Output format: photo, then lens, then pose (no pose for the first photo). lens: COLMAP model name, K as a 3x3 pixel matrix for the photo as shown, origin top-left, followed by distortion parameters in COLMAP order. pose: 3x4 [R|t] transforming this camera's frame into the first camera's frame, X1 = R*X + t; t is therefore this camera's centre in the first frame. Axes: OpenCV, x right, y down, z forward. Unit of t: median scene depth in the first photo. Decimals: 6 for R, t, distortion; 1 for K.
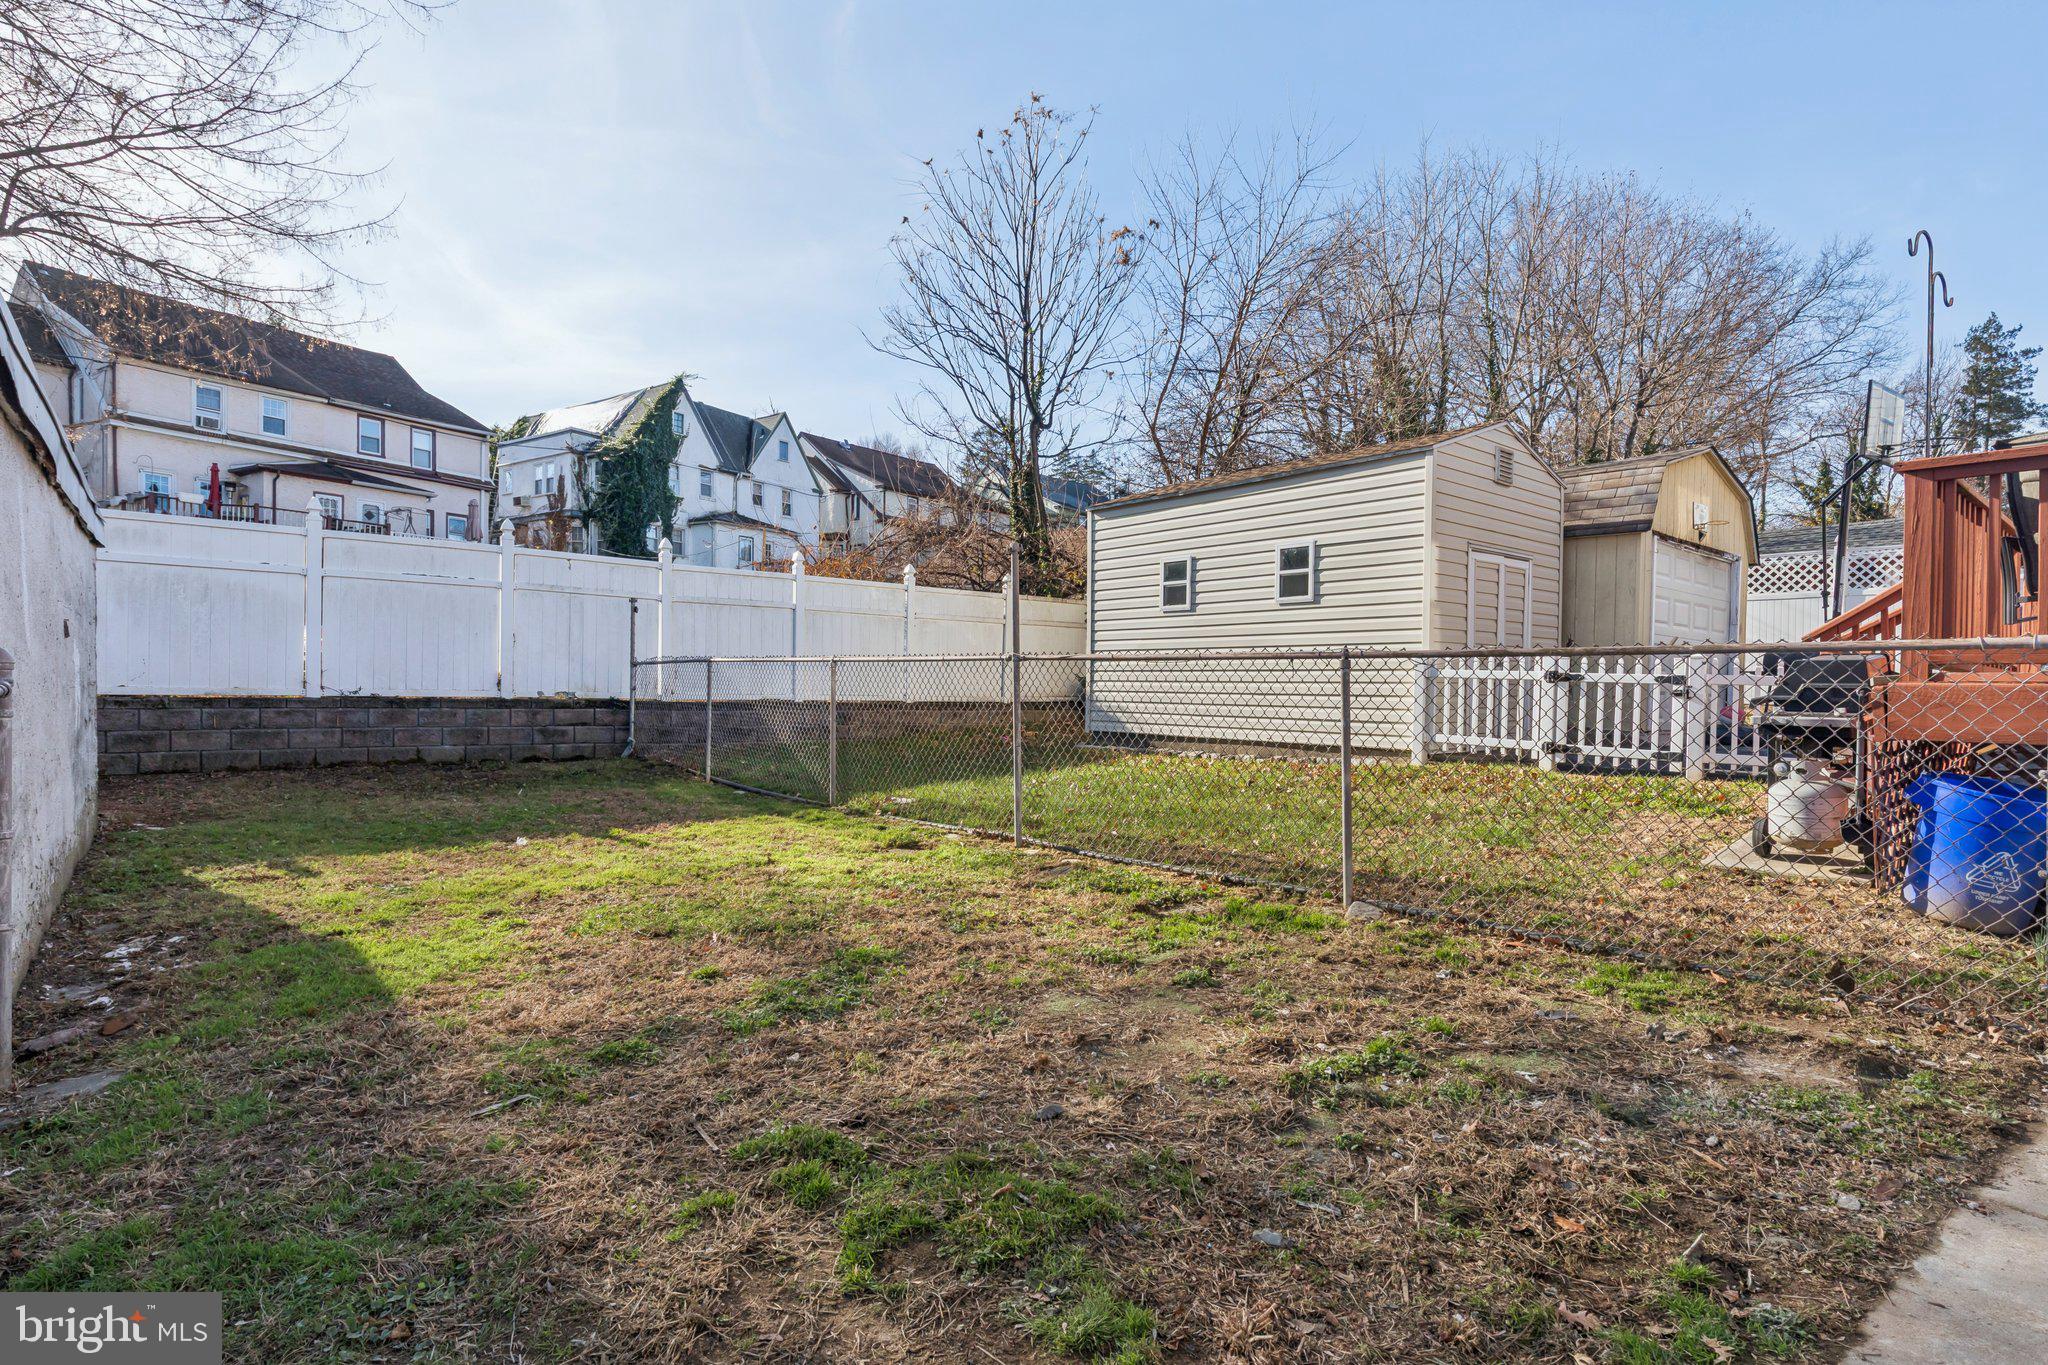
lens RADIAL K [[991.9, 0, 1024.0], [0, 991.9, 682.5], [0, 0, 1]] dist [0.032755, 0.000070]
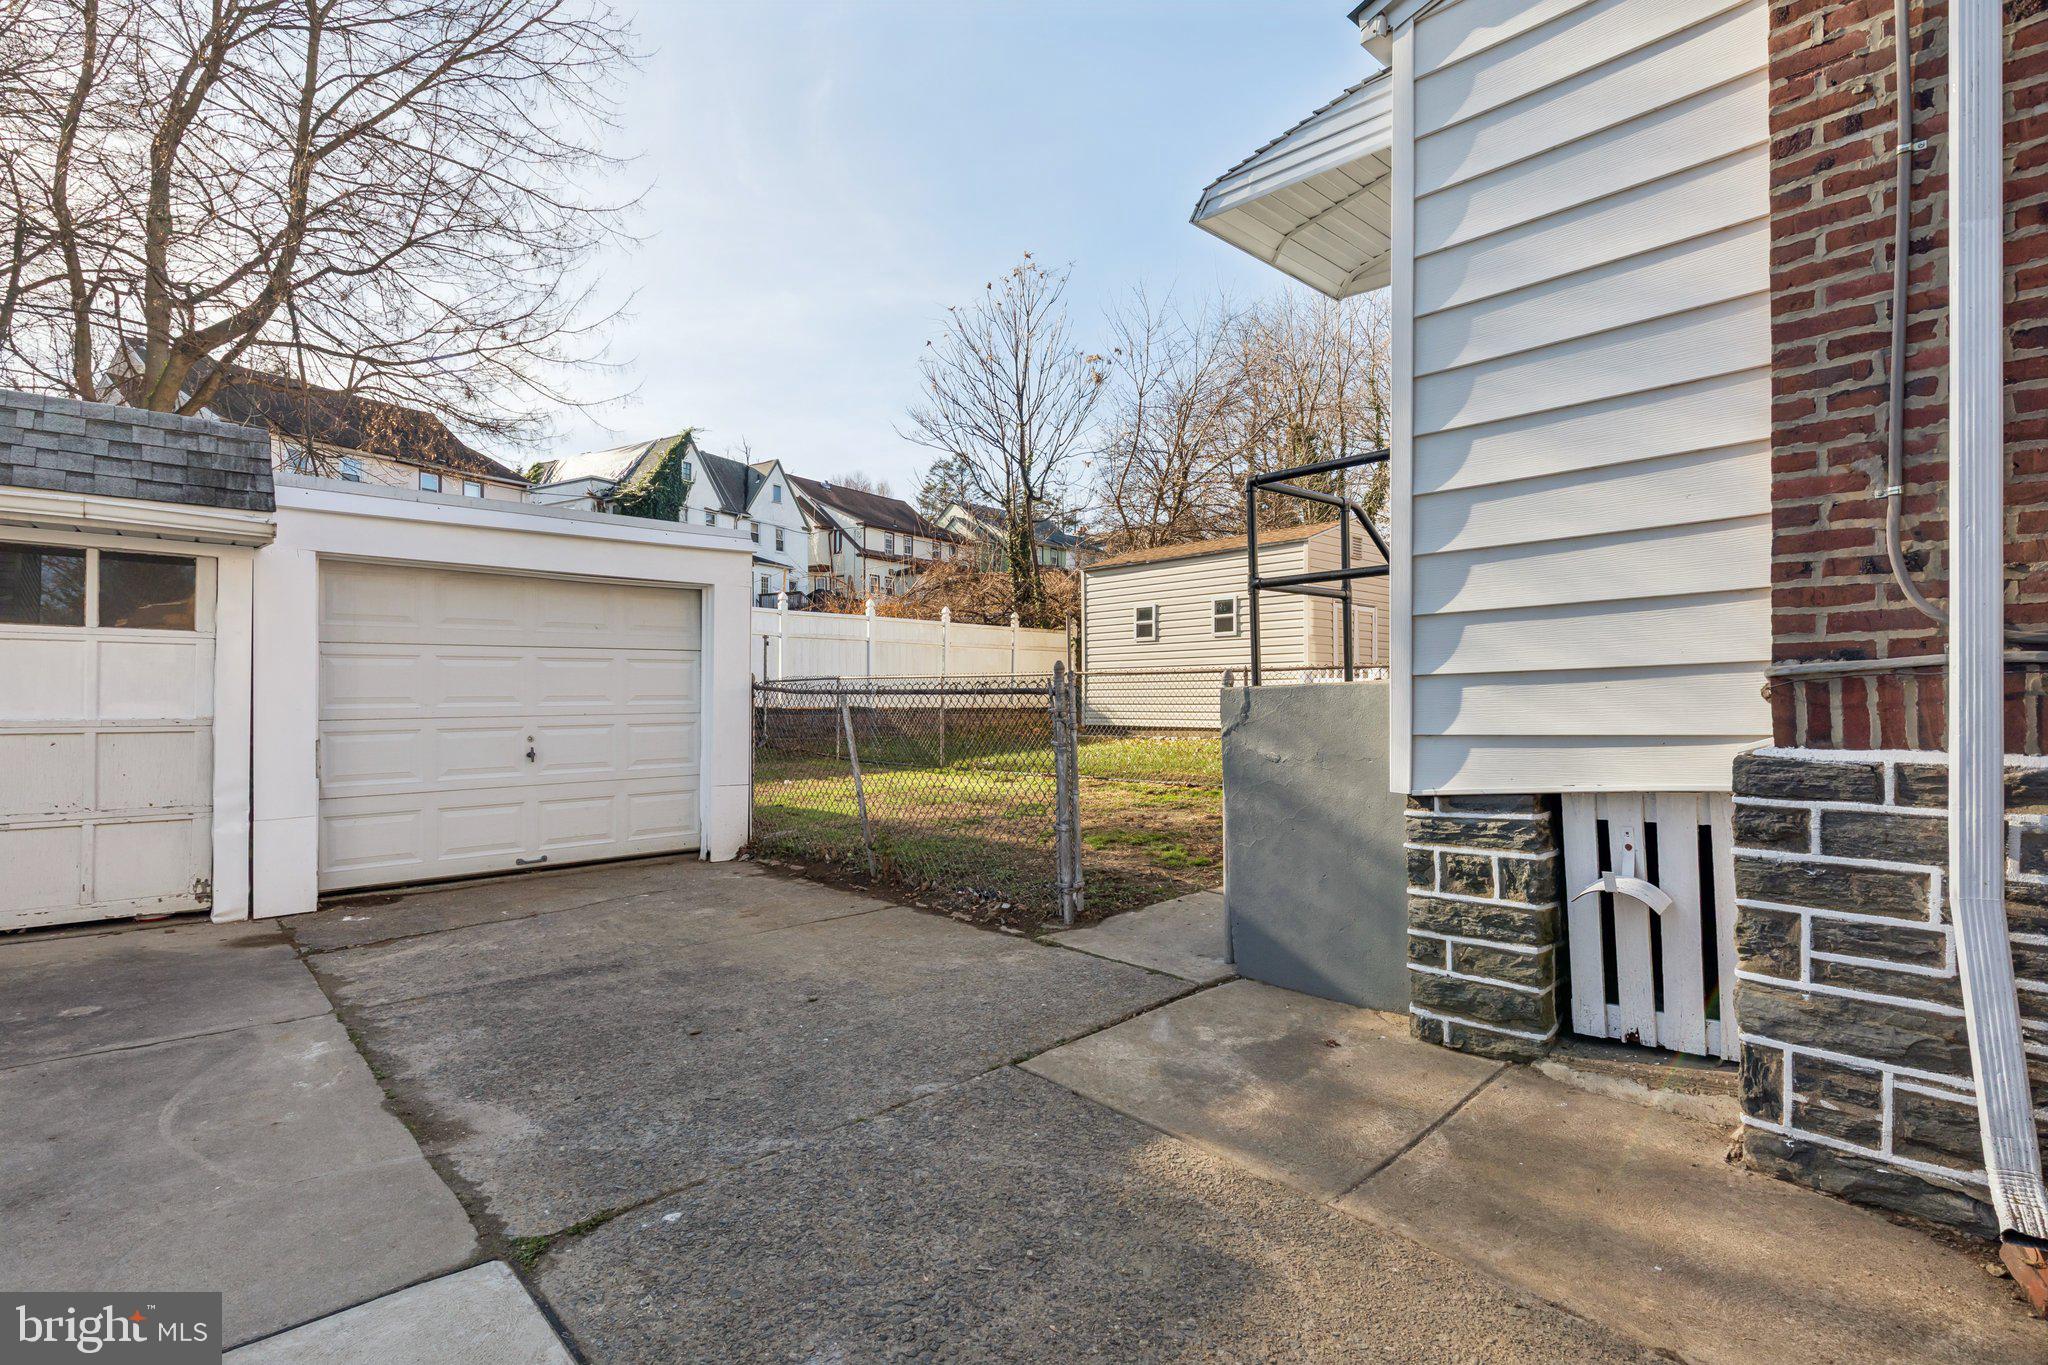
lens RADIAL K [[991.9, 0, 1024.0], [0, 991.9, 682.5], [0, 0, 1]] dist [0.032755, 0.000070]
pose [[0.998127, -0.011407, 0.060104, -0.037145], [0.012507, 0.999761, -0.017955, 0.004186], [-0.059885, 0.018673, 0.998031, -0.146138]]
